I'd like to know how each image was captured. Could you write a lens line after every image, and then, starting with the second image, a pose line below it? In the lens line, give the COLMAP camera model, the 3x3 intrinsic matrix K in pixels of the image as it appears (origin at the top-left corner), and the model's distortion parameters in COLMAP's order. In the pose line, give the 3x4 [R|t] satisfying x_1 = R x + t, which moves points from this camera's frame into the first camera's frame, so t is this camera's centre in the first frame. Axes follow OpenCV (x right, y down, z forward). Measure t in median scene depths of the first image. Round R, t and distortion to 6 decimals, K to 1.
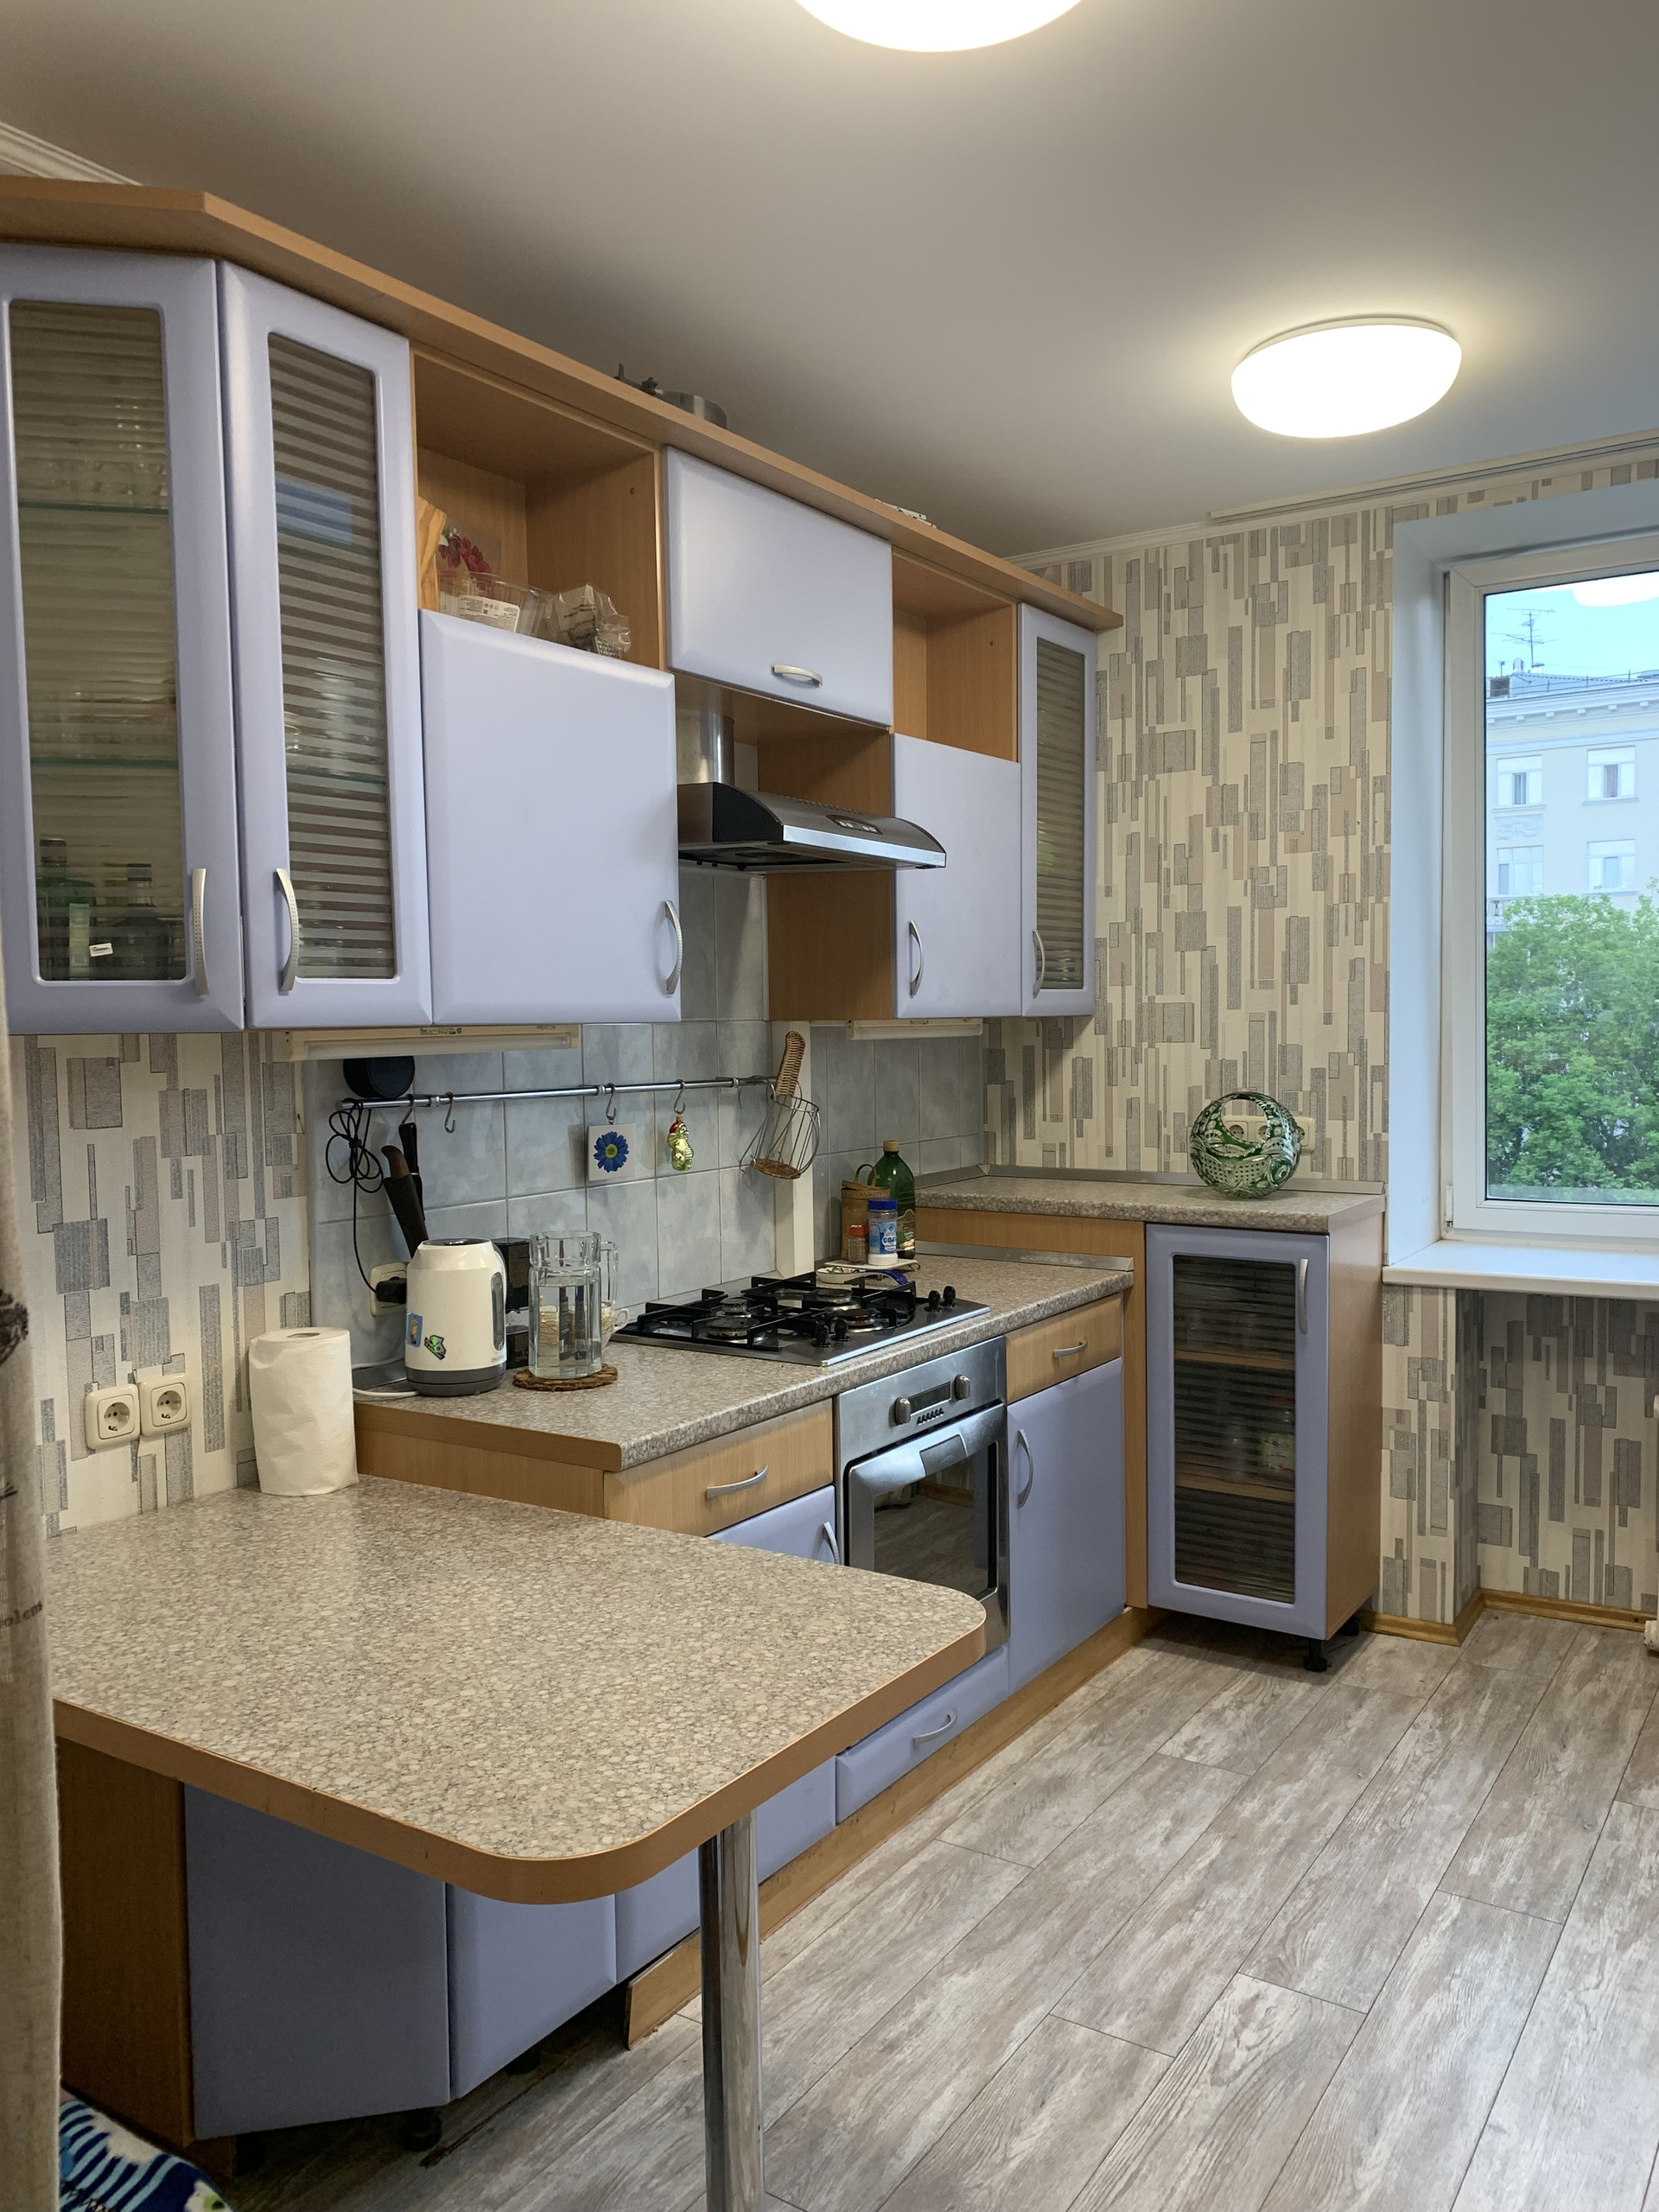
lens RADIAL K [[1683.2, 0, 837.8], [0, 1683.2, 1127.0], [0, 0, 1]] dist [0.040676, -0.048227]
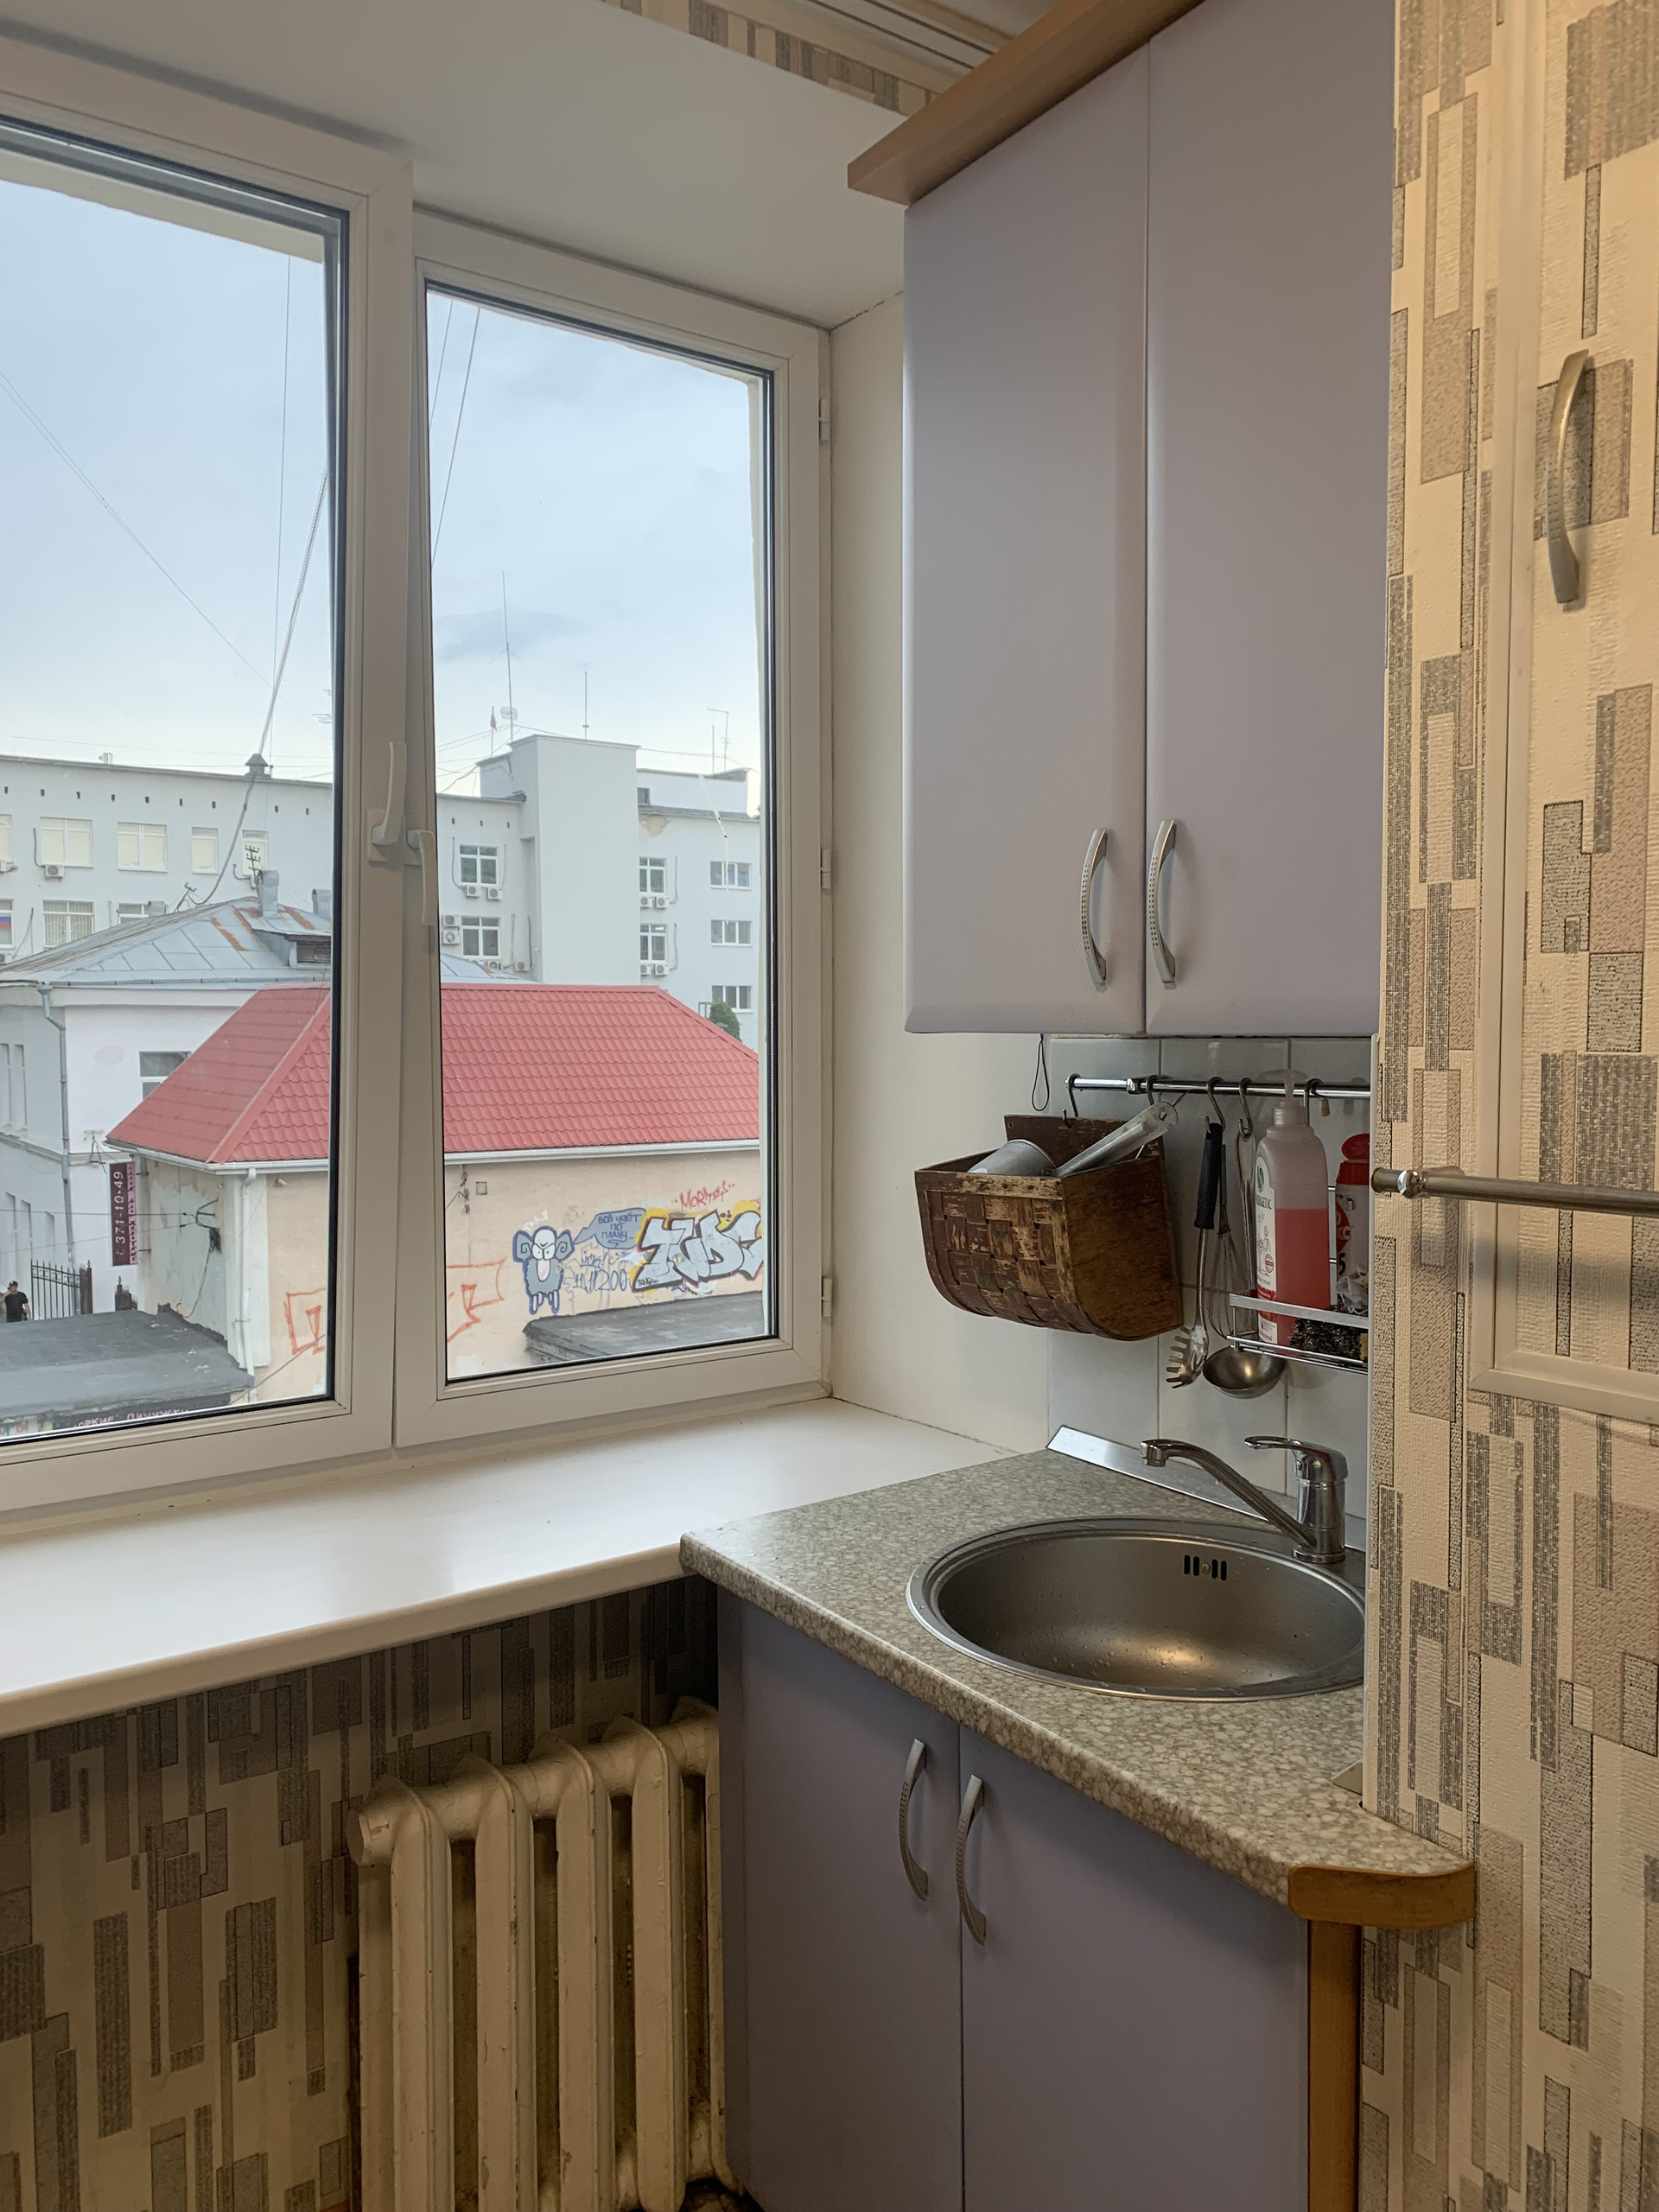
lens RADIAL K [[1683.2, 0, 829.5], [0, 1683.2, 1123.0], [0, 0, 1]] dist [0.040676, -0.048227]
pose [[0.388346, -0.040704, 0.920614, 0.105238], [0.055559, 0.998241, 0.020699, -0.057541], [-0.919837, 0.043110, 0.389924, 0.812441]]
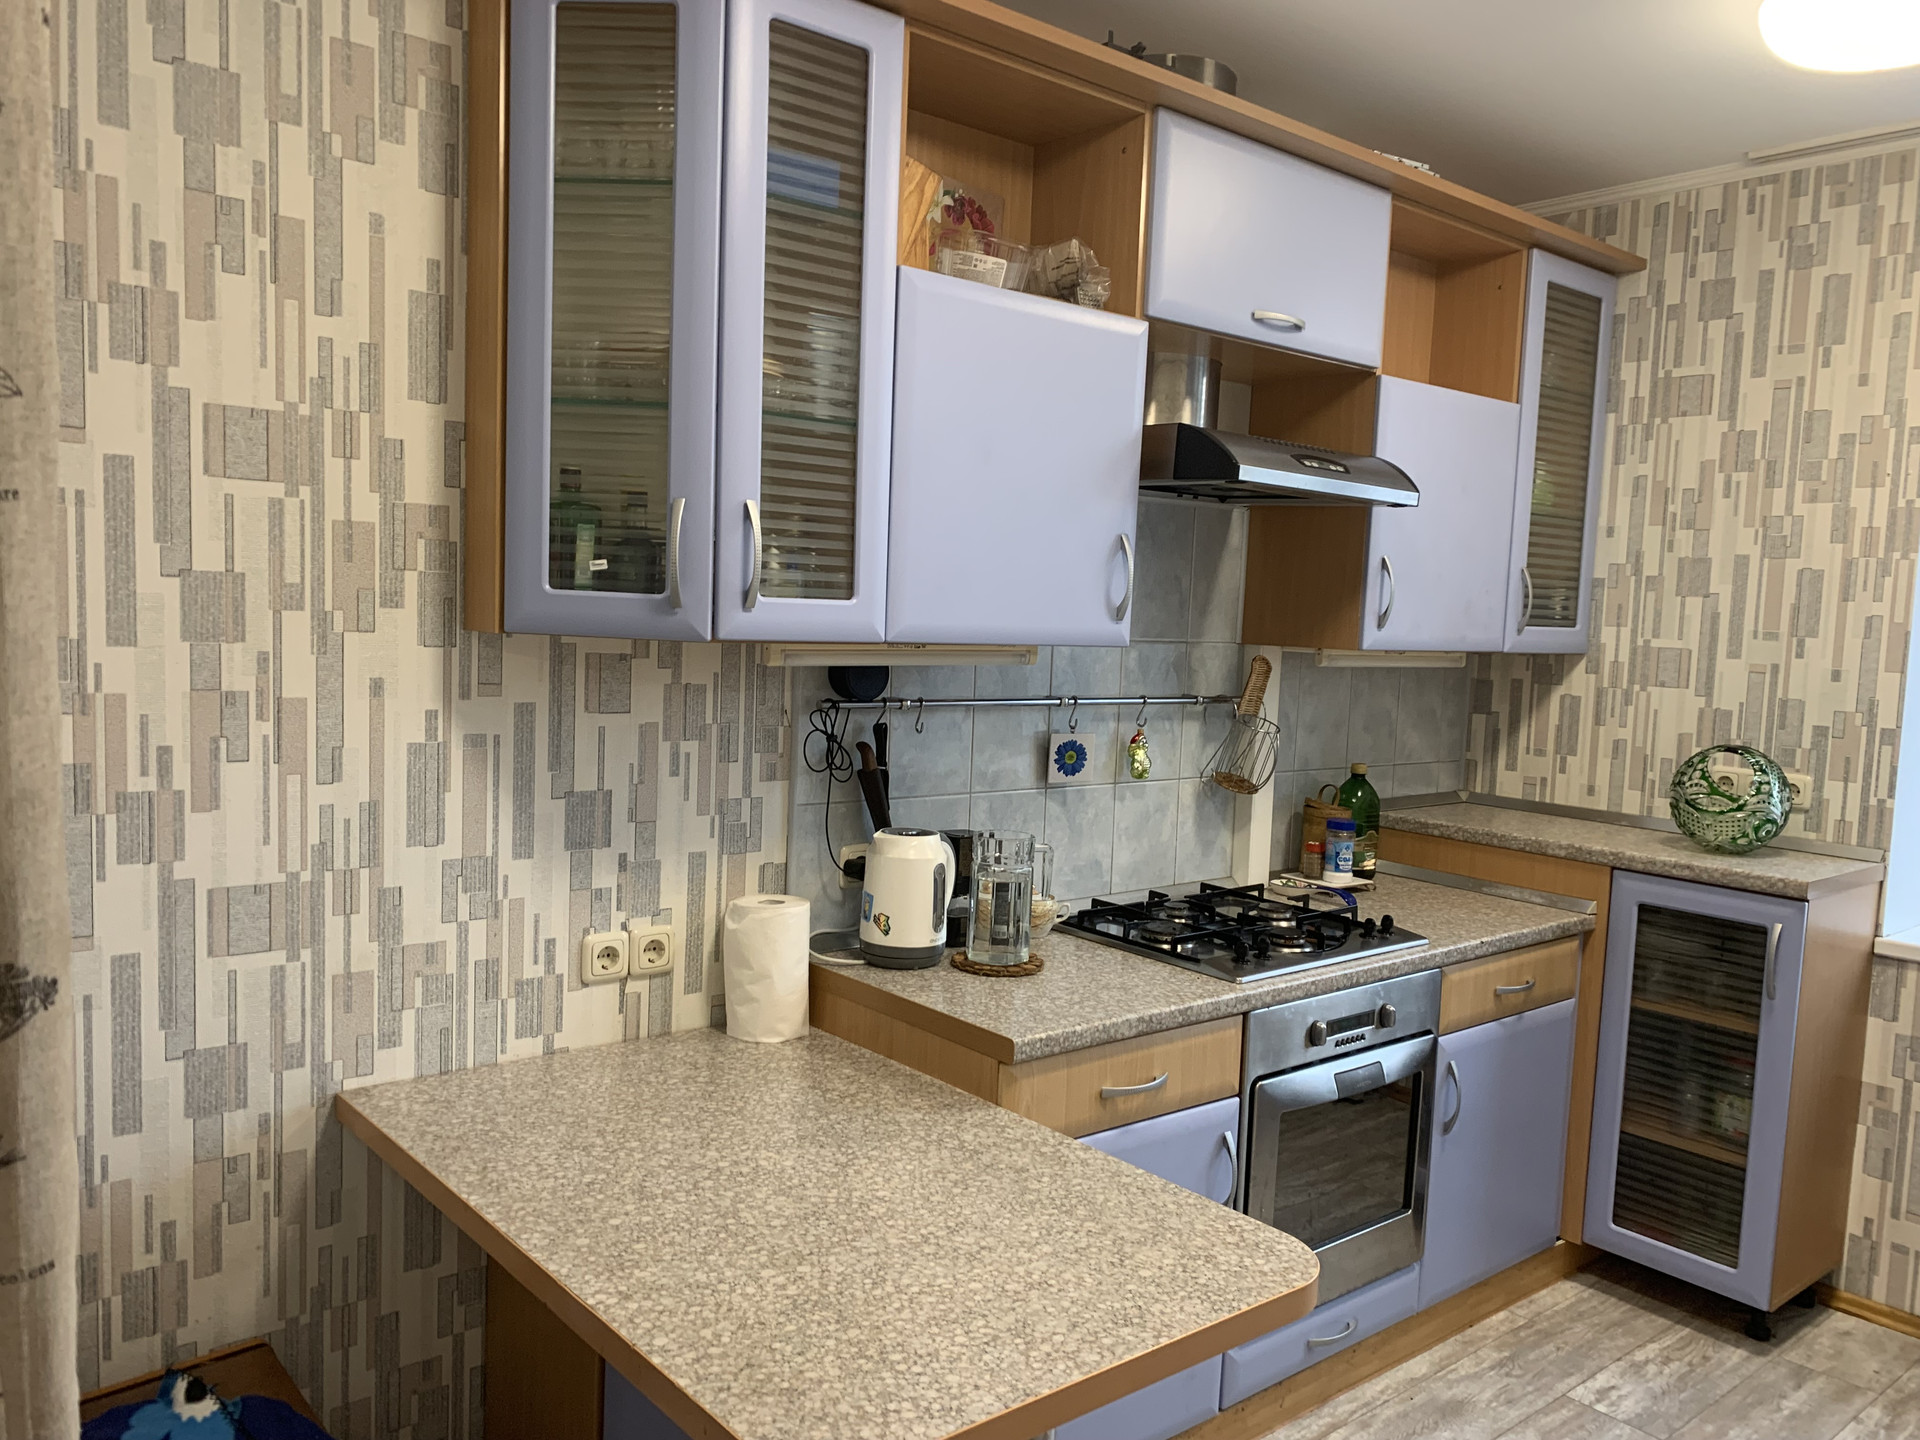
lens RADIAL K [[1461.0, 0, 985.3], [0, 1461.0, 733.7], [0, 0, 1]] dist [0.040676, -0.048227]
pose [[0.959230, 0.078301, -0.271564, 0.069476], [-0.073054, 0.996895, 0.029394, -0.025746], [0.273023, -0.008357, 0.961971, 0.070160]]
